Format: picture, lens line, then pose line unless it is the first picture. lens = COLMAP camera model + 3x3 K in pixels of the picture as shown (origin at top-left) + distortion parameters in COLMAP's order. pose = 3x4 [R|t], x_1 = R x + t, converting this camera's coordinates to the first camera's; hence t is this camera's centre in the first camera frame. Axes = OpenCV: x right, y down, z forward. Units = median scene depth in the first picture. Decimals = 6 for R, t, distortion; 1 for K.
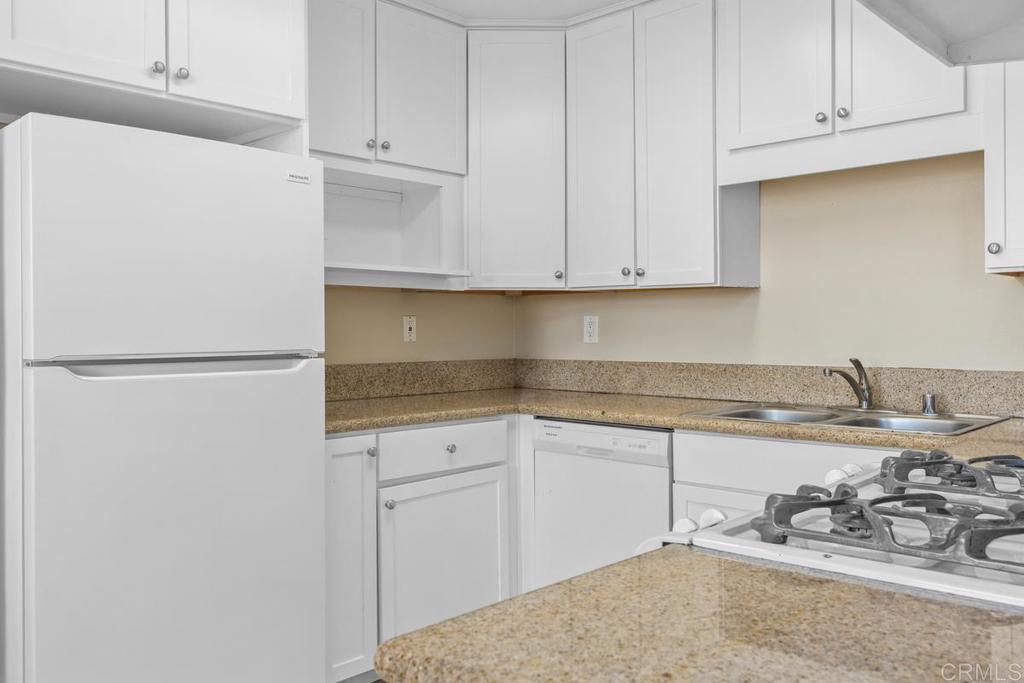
lens RADIAL K [[819.4, 0, 505.6], [0, 819.4, 343.6], [0, 0, 1]] dist [-0.016678, -0.011813]
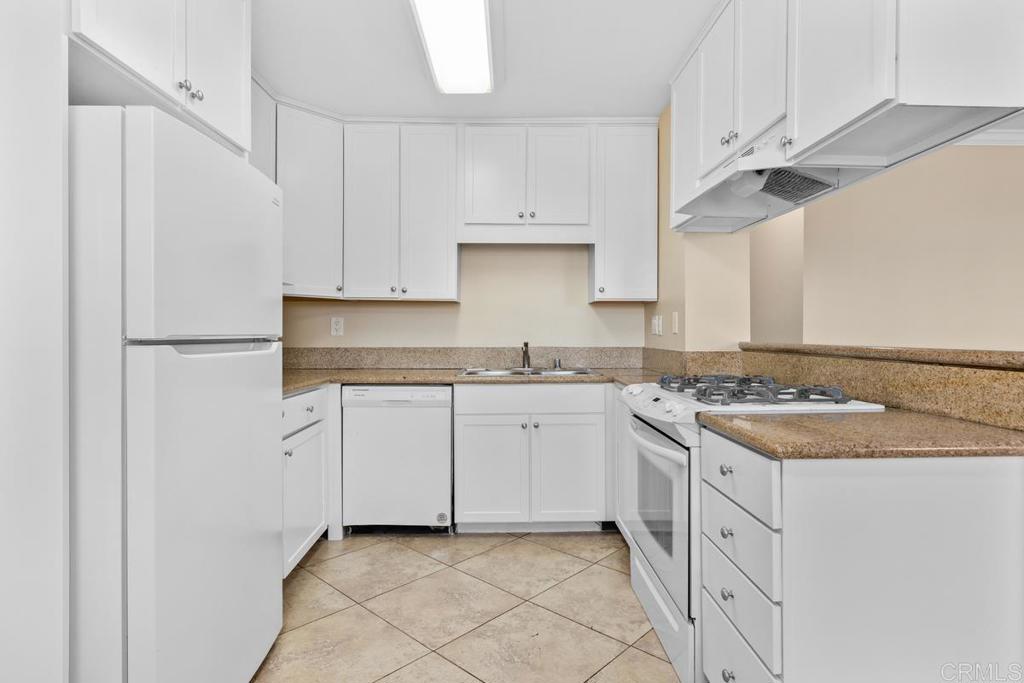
lens RADIAL K [[547.2, 0, 512.9], [0, 547.2, 336.9], [0, 0, 1]] dist [-0.005221, 0.001173]
pose [[0.706346, 0.002421, 0.707863, -0.458189], [0.006261, 0.999934, -0.009668, 0.016451], [-0.707839, 0.011261, 0.706284, 0.103162]]
